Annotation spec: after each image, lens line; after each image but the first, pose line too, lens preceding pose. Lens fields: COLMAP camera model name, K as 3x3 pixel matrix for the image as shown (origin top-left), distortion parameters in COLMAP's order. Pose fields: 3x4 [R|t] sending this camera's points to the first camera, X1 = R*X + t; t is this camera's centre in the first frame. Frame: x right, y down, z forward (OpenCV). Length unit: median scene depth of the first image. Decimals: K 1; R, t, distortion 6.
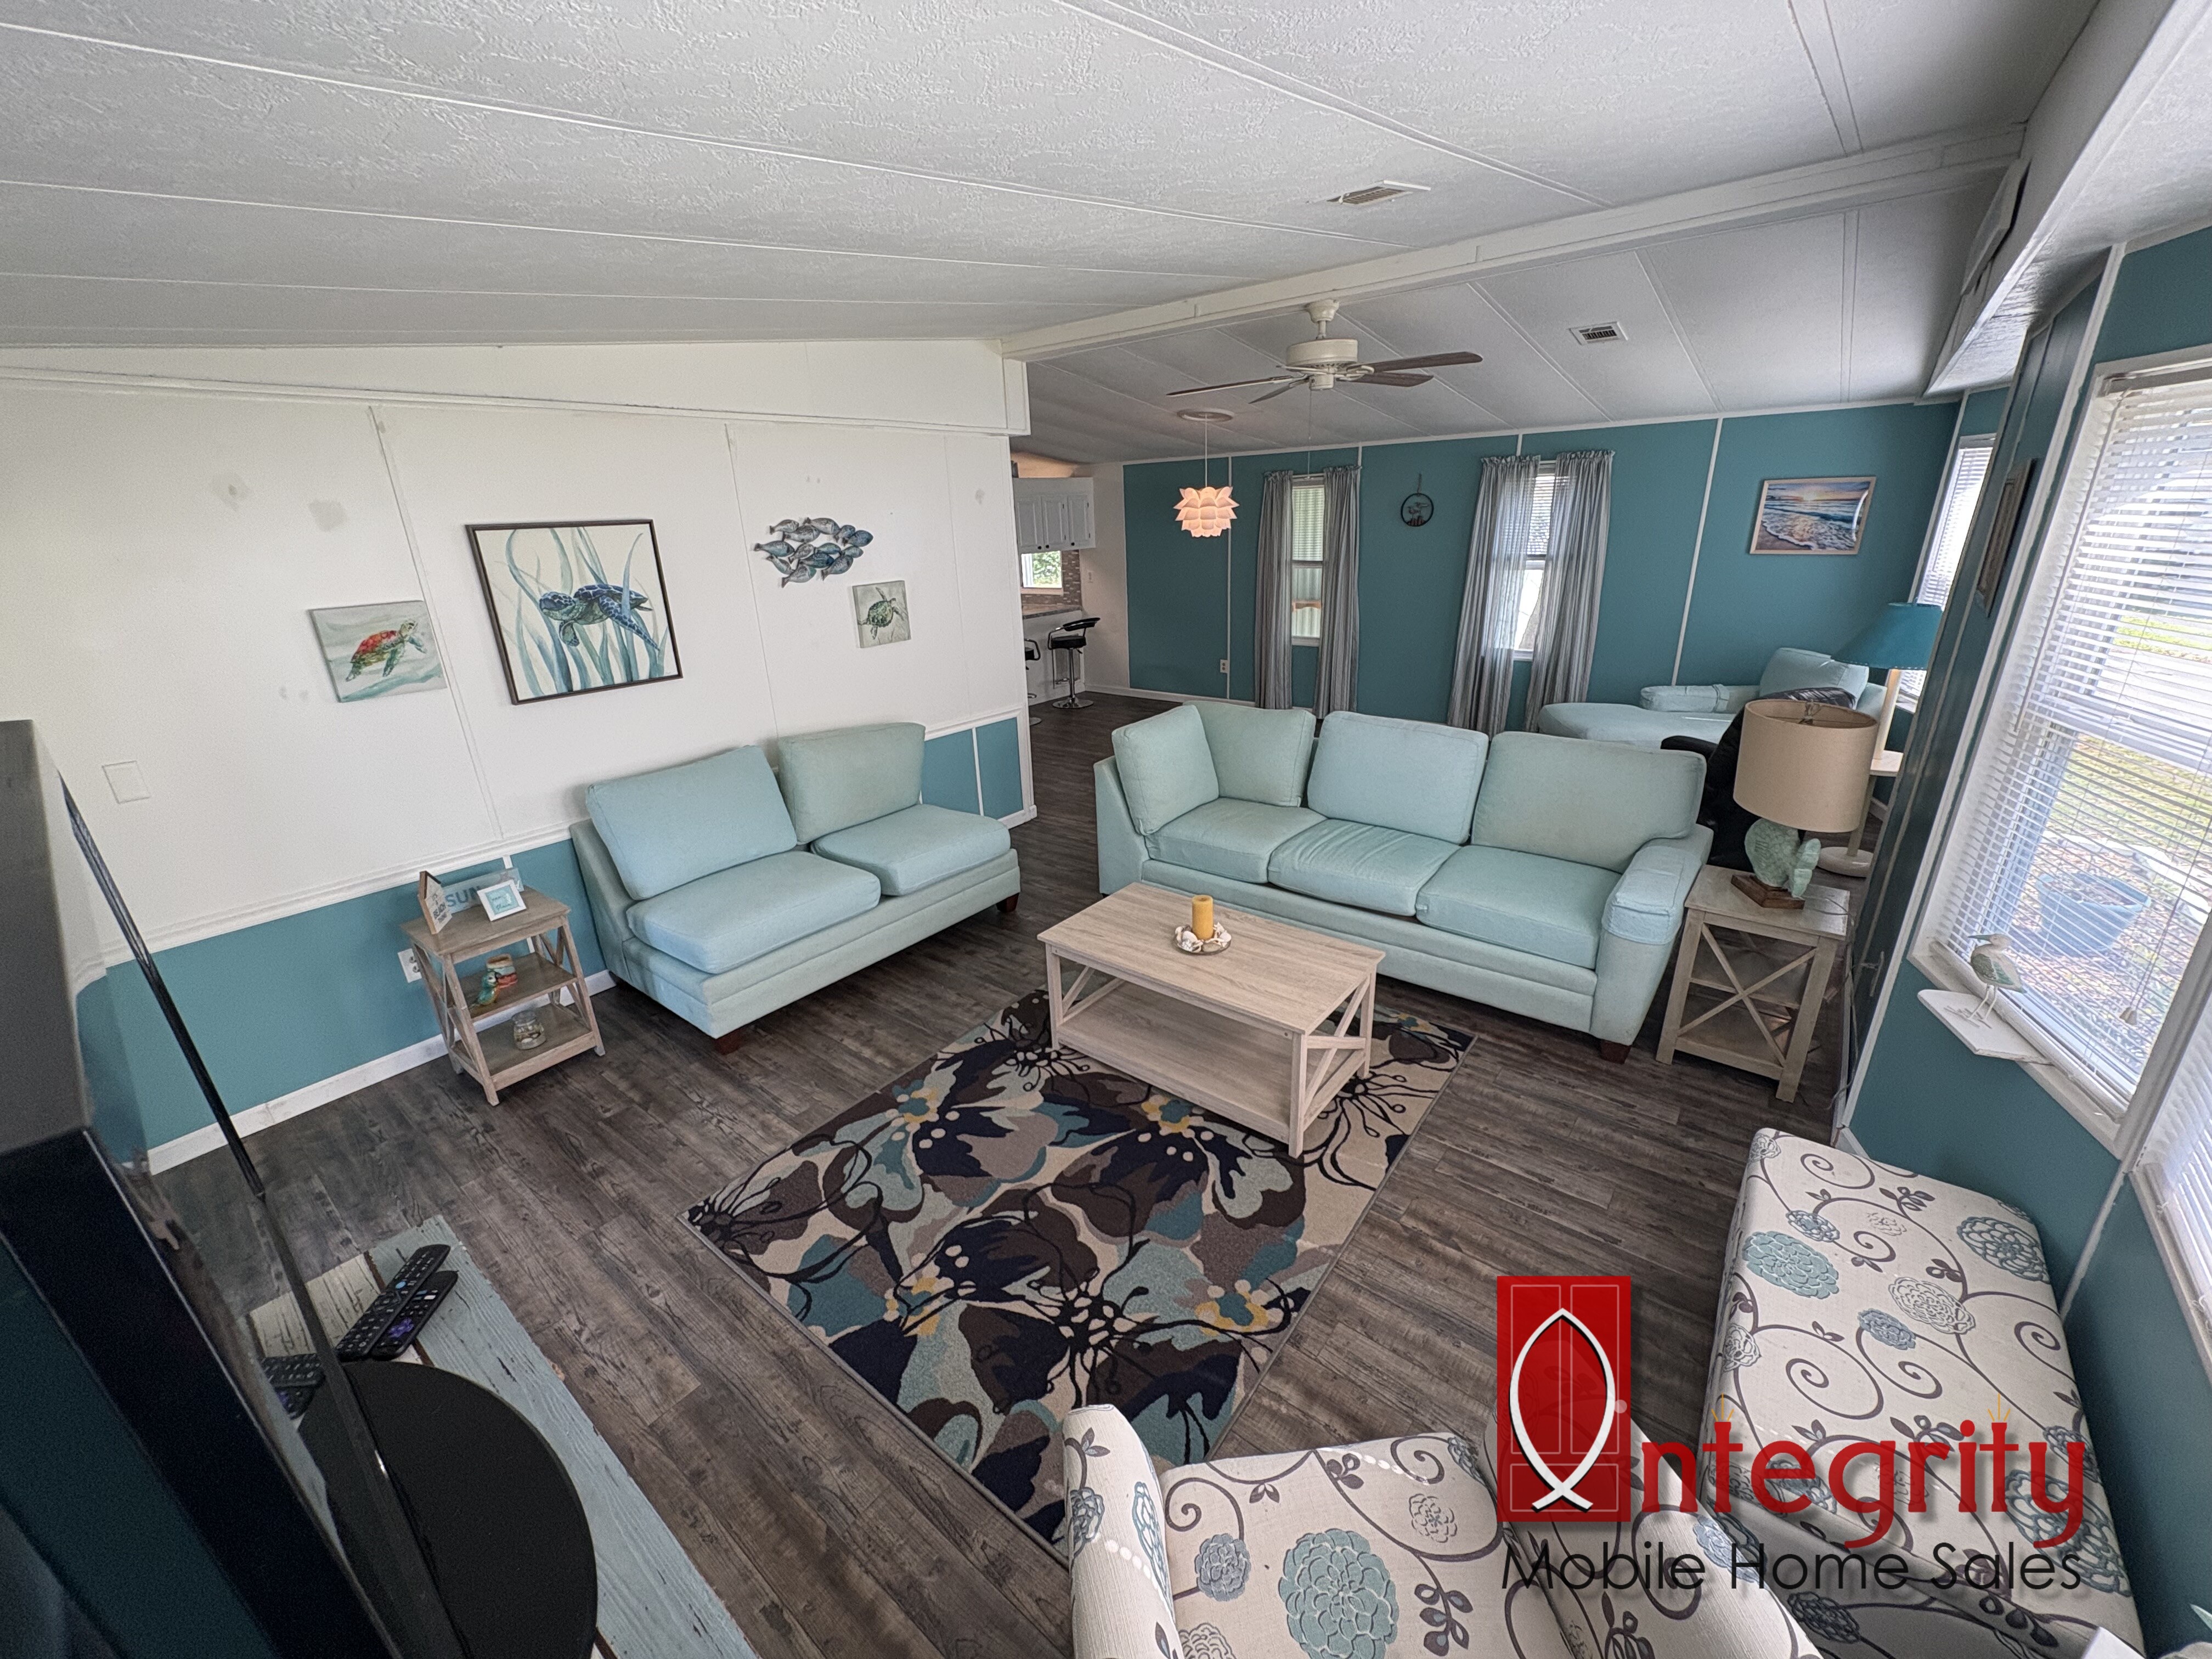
lens RADIAL K [[879.2, 0, 1106.6], [0, 879.2, 828.4], [0, 0, 1]] dist [-0.001621, 0.000071]
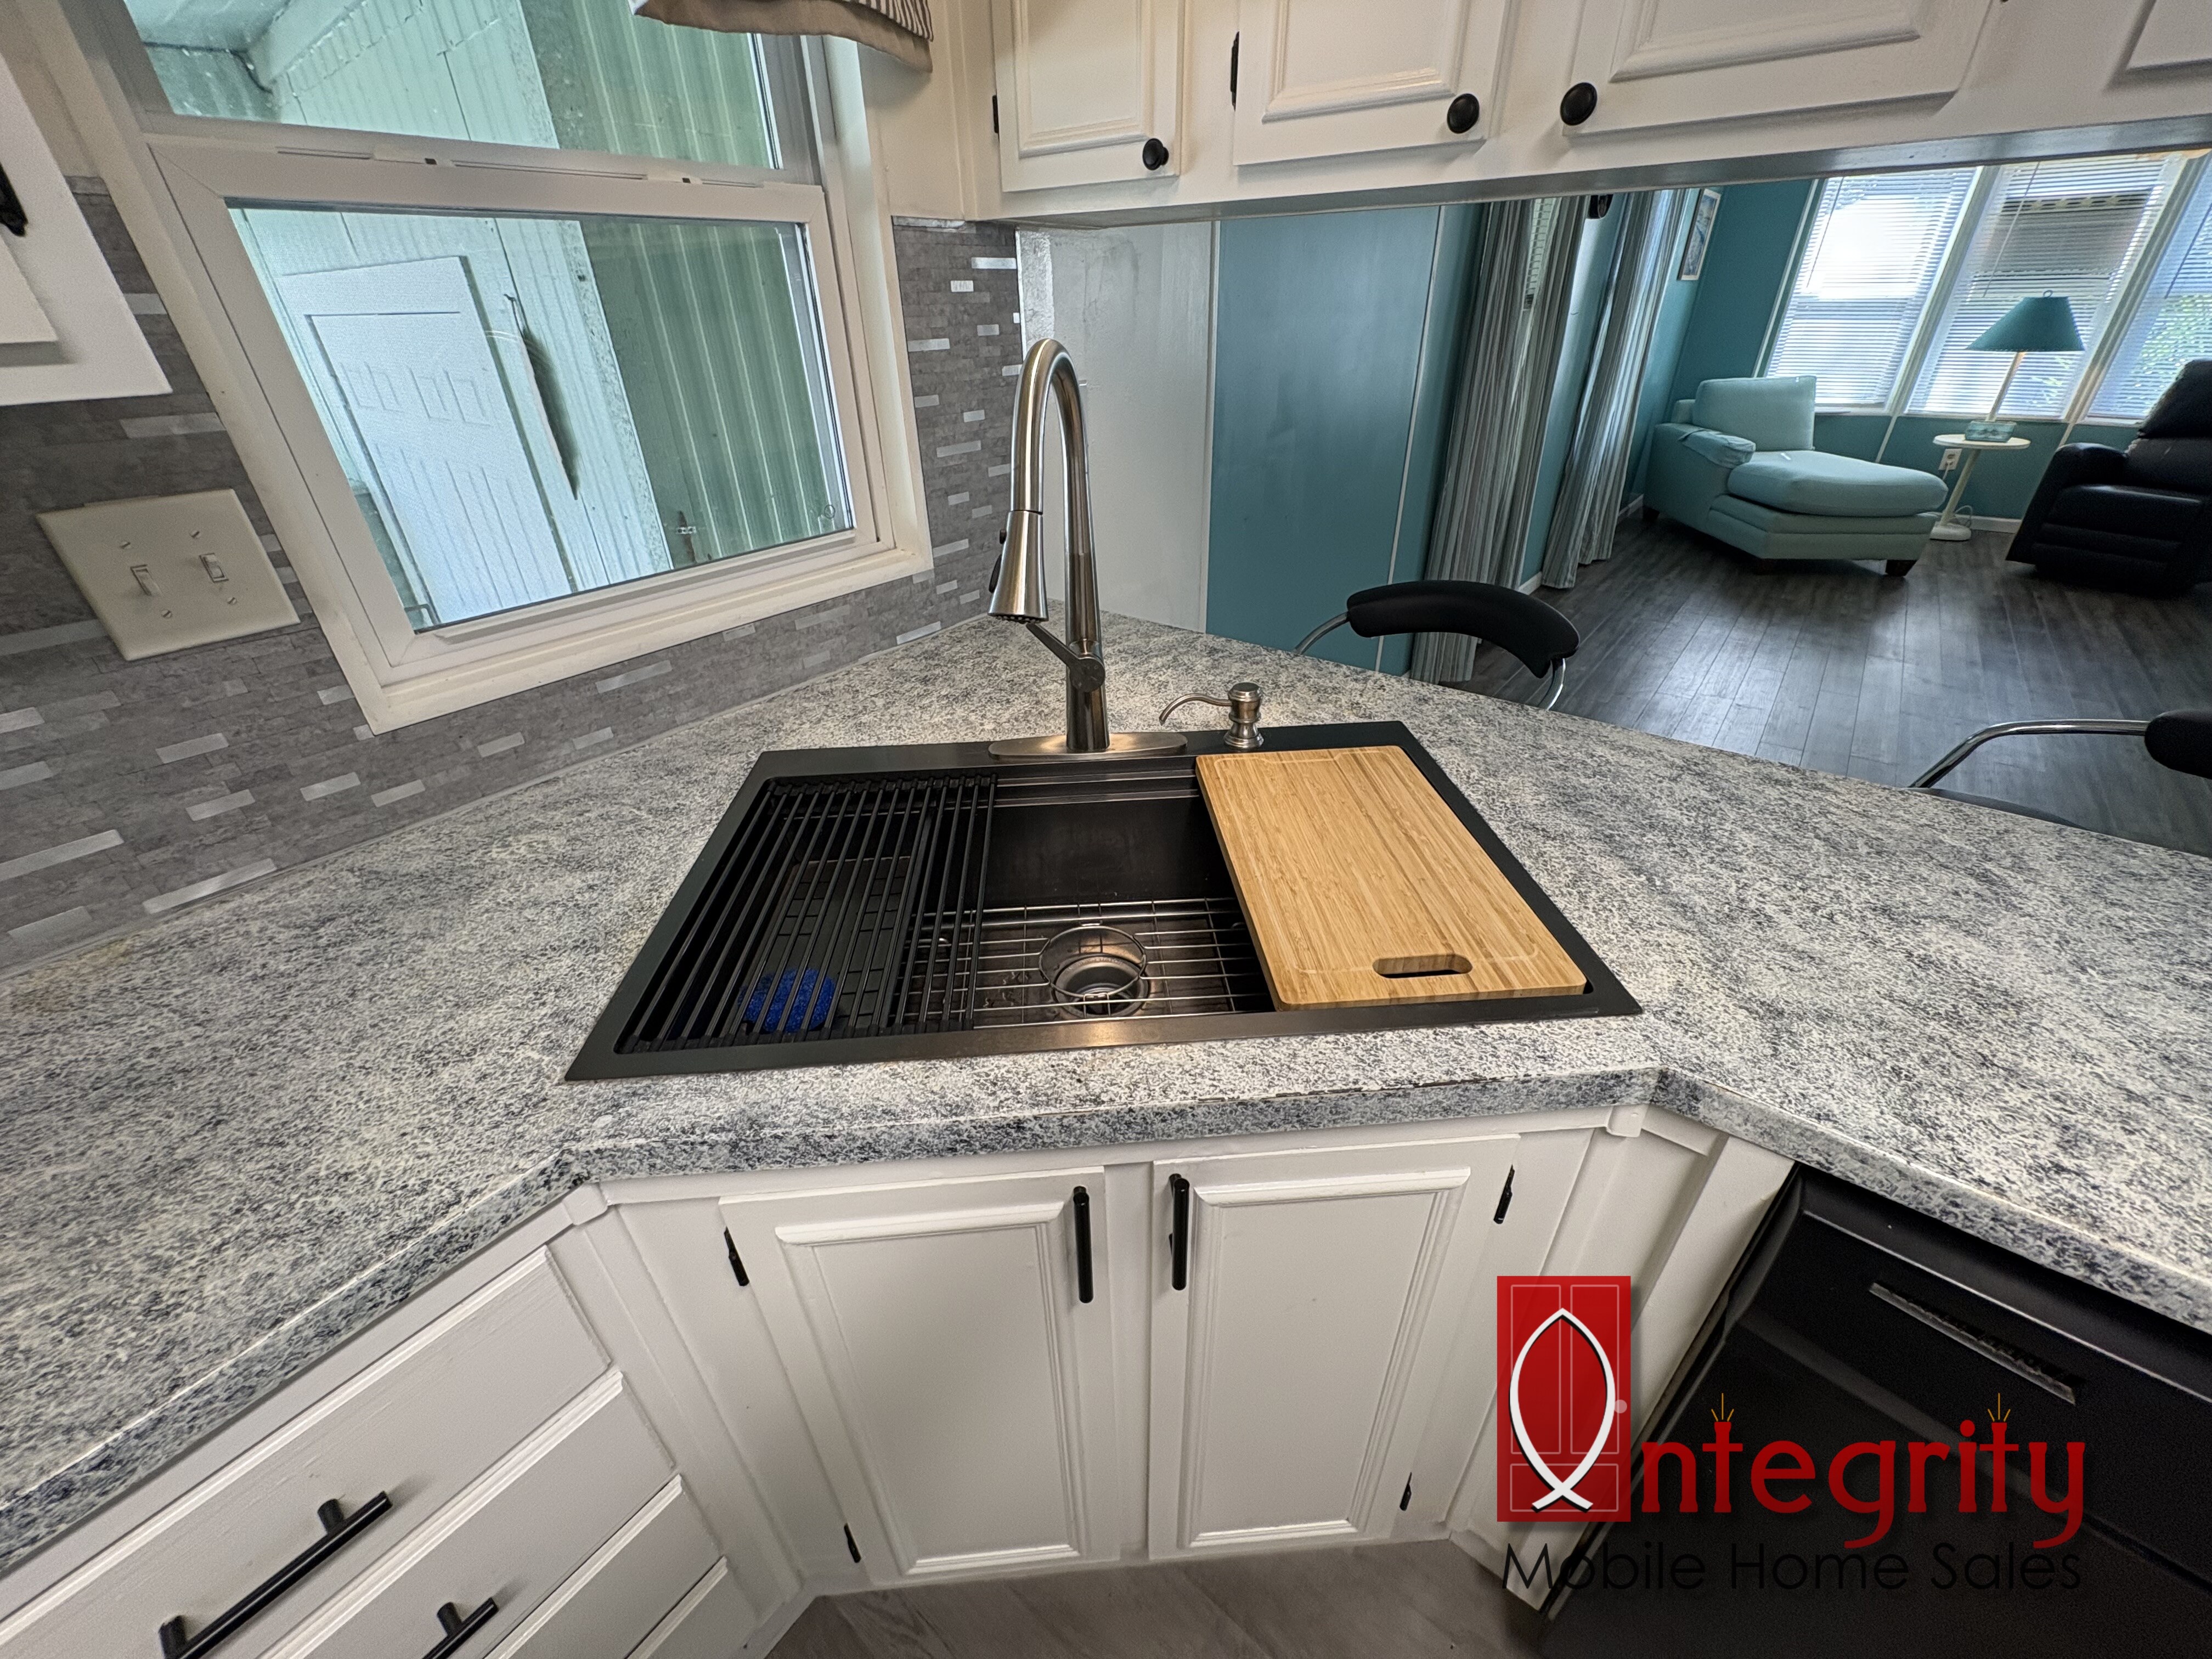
lens RADIAL K [[879.4, 0, 1107.3], [0, 879.4, 827.6], [0, 0, 1]] dist [0.000160, -0.000050]
pose [[-0.011364, -0.480734, 0.876793, -0.680454], [0.358733, 0.816519, 0.452336, -0.948211], [-0.933371, 0.319675, 0.163176, 3.173059]]
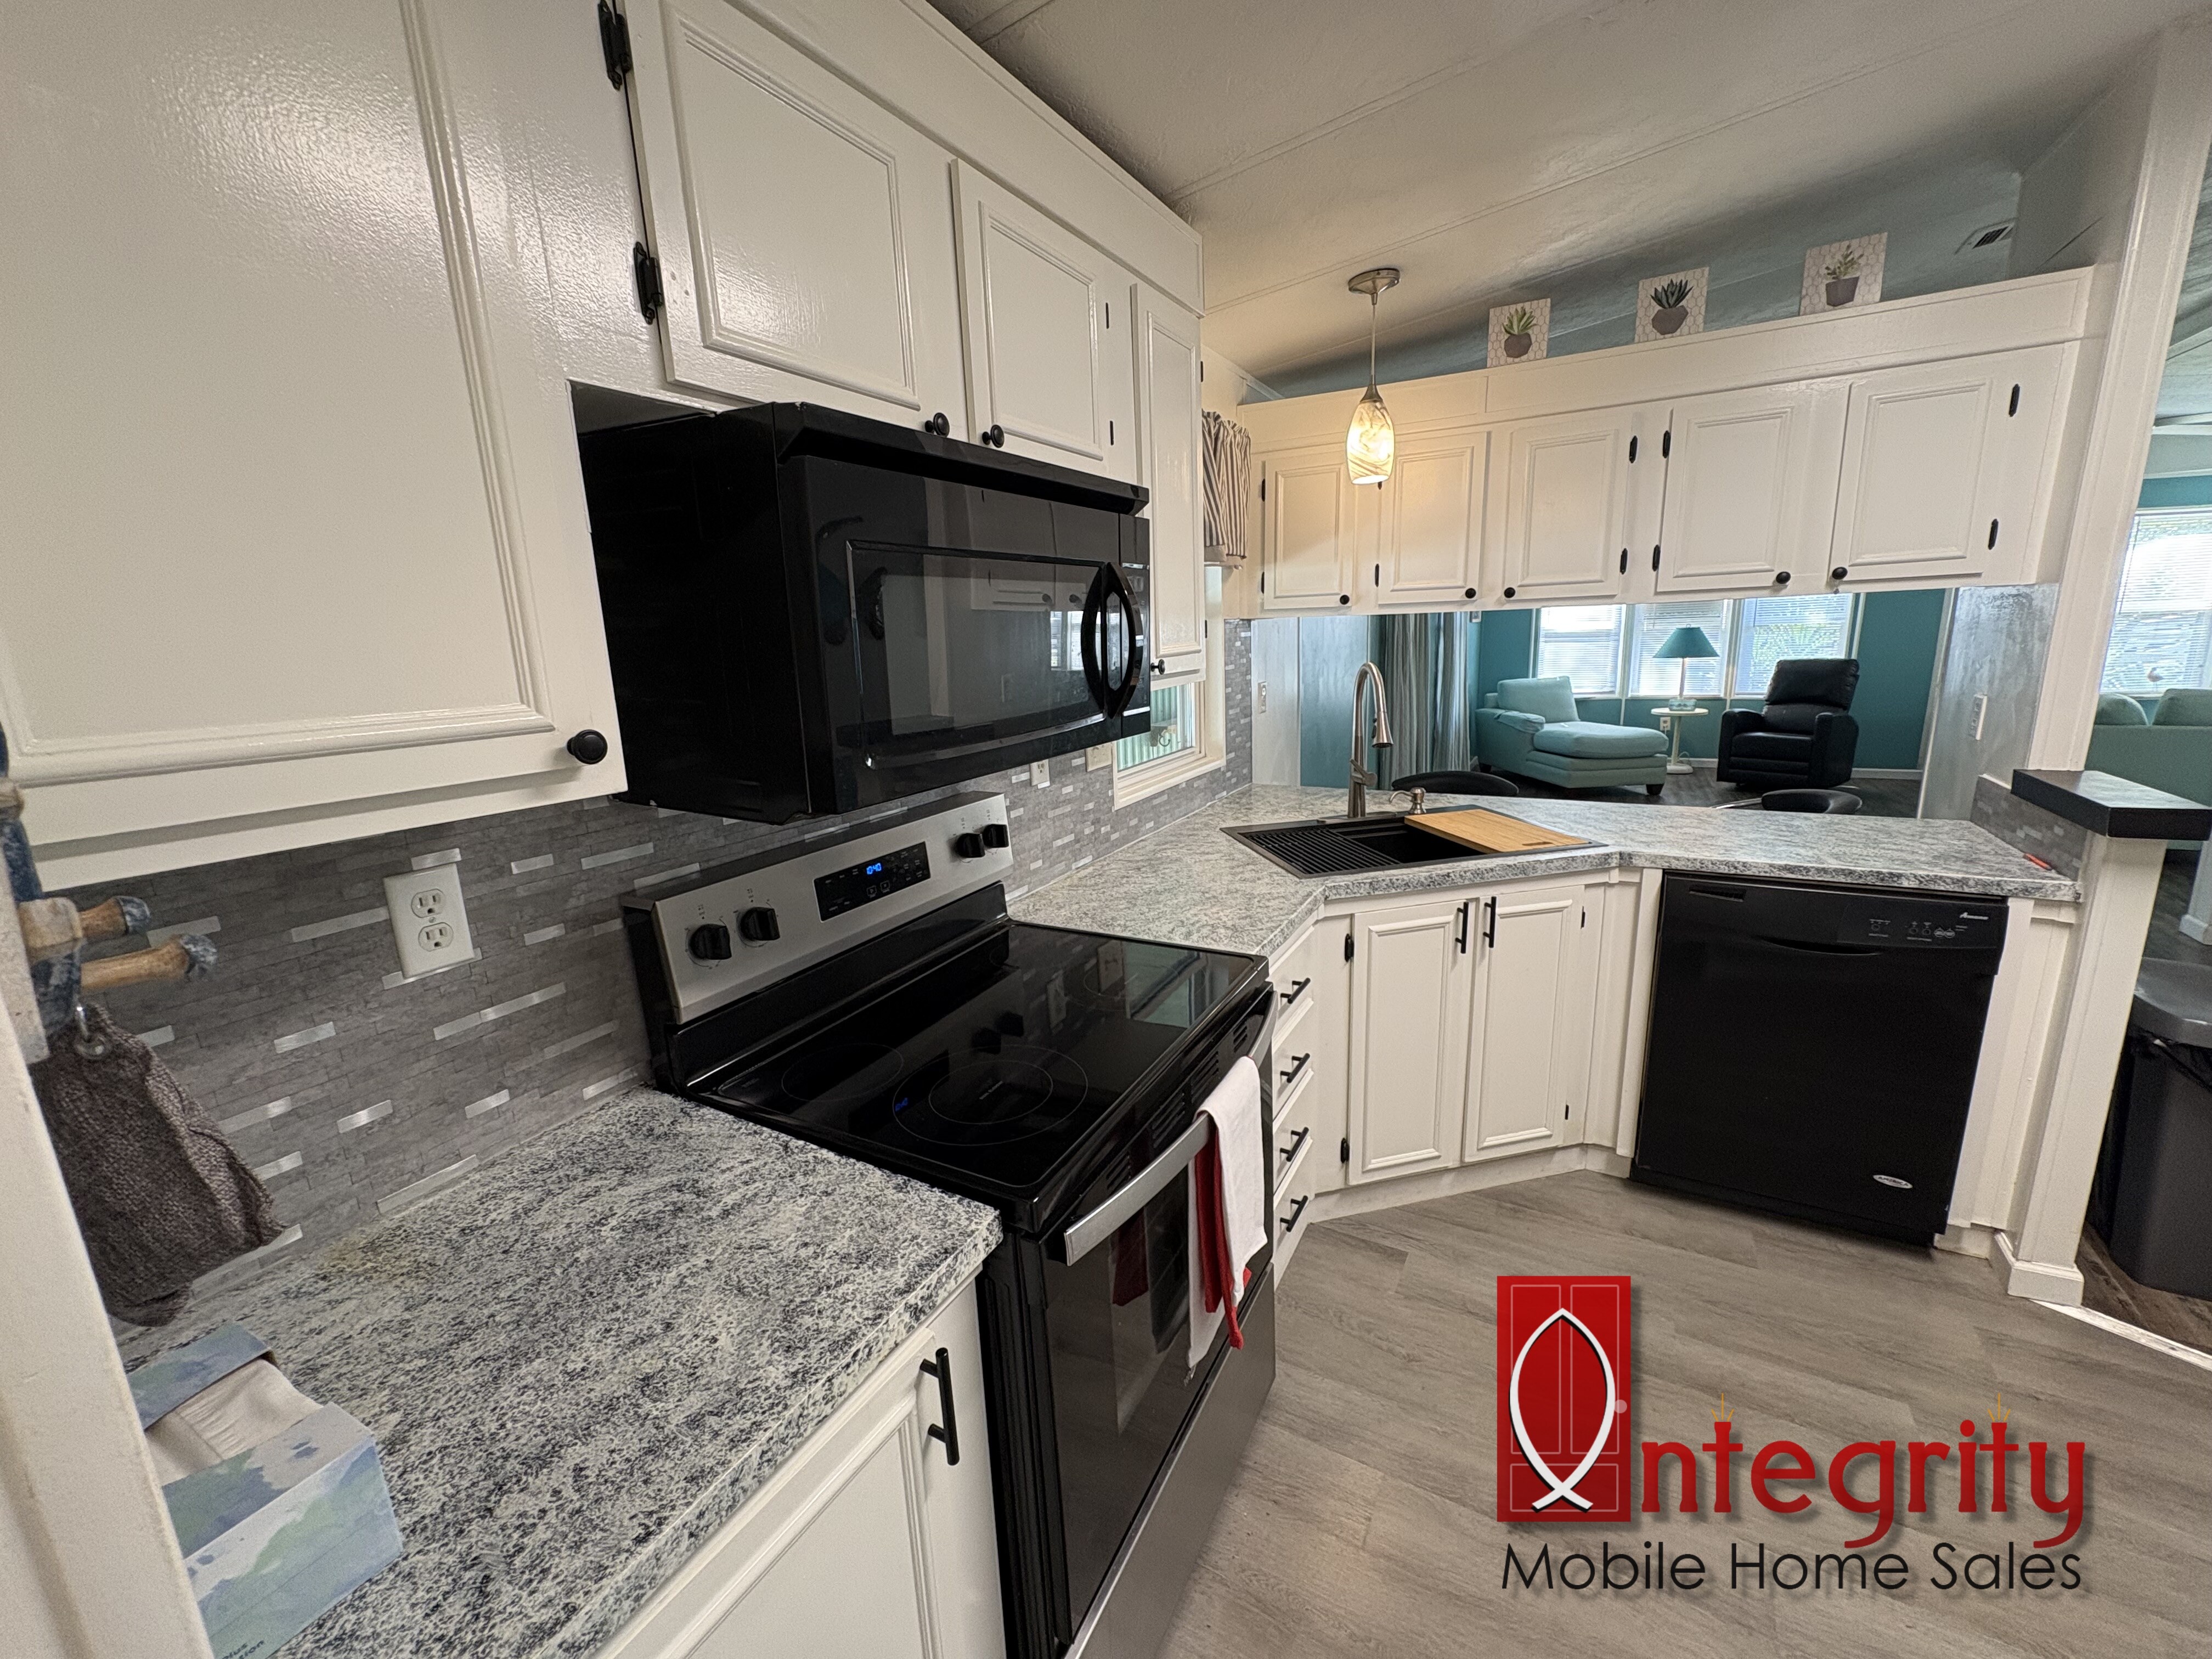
lens RADIAL K [[881.8, 0, 1108.8], [0, 881.8, 829.7], [0, 0, 1]] dist [0.000030, 0.000446]
pose [[-0.170443, -0.172184, 0.970207, -1.165773], [0.377070, 0.898274, 0.225661, -1.095554], [-0.910367, 0.404298, -0.088179, 3.551877]]
